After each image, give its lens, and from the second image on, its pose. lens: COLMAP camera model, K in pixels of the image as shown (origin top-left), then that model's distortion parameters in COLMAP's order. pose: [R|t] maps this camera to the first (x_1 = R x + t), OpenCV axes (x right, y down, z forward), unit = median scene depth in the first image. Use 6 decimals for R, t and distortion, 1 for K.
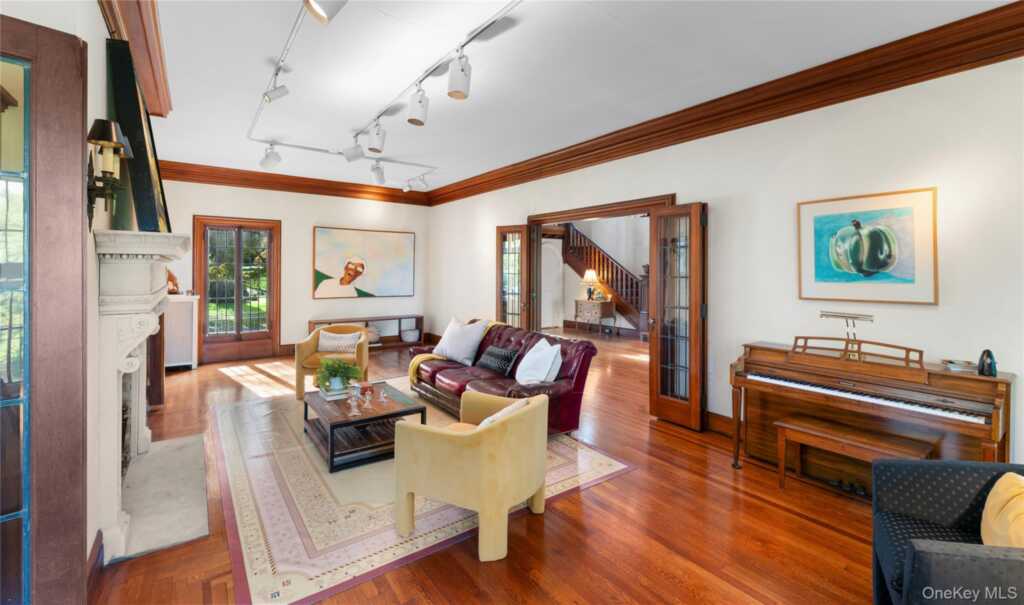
lens RADIAL K [[439.1, 0, 511.4], [0, 439.1, 267.6], [0, 0, 1]] dist [-0.003490, -0.000384]
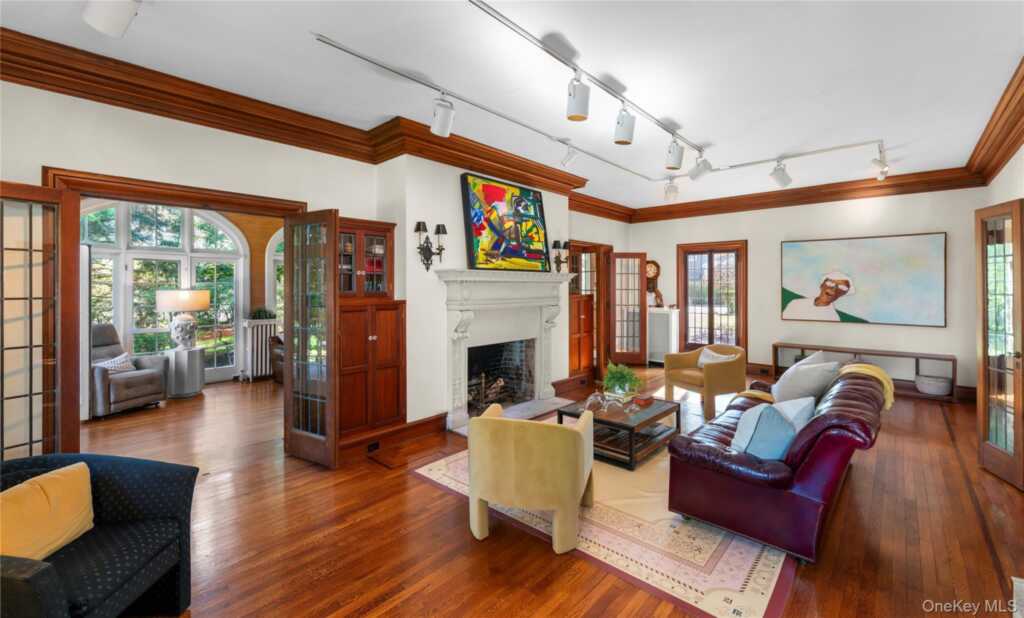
lens RADIAL K [[429.8, 0, 511.1], [0, 429.8, 286.1], [0, 0, 1]] dist [0.004974, 0.000278]
pose [[0.200146, -0.008195, -0.979732, 0.253514], [0.005890, 0.999957, -0.007161, 0.002693], [0.979748, -0.004337, 0.200185, 0.197722]]
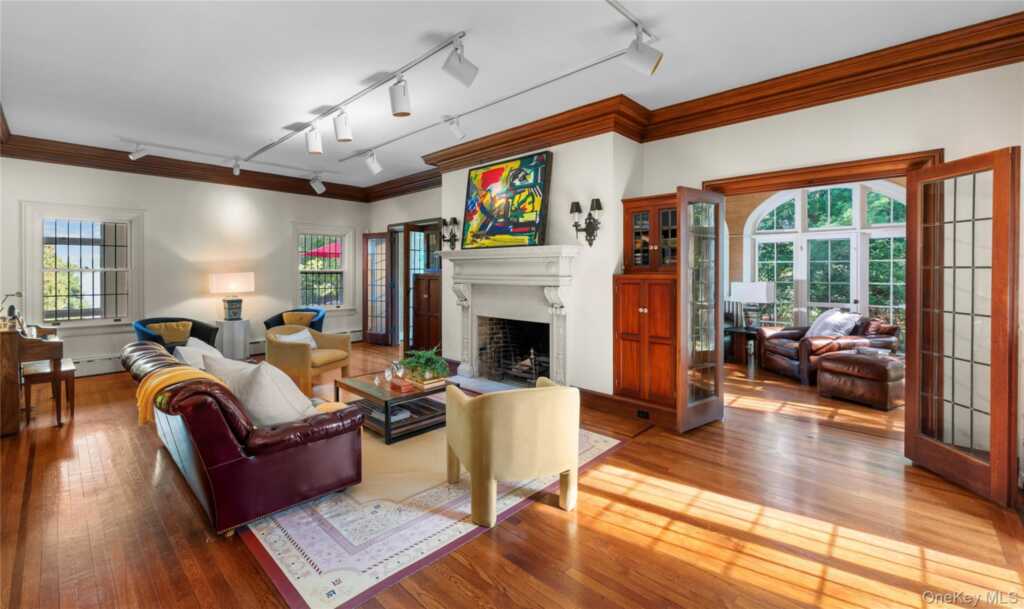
lens RADIAL K [[435.4, 0, 504.5], [0, 435.4, 275.5], [0, 0, 1]] dist [0.016994, 0.000291]
pose [[-0.985571, -0.005630, -0.169169, -0.172393], [-0.006699, 0.999961, 0.005748, 0.011201], [0.169130, 0.006798, -0.985570, 0.830776]]
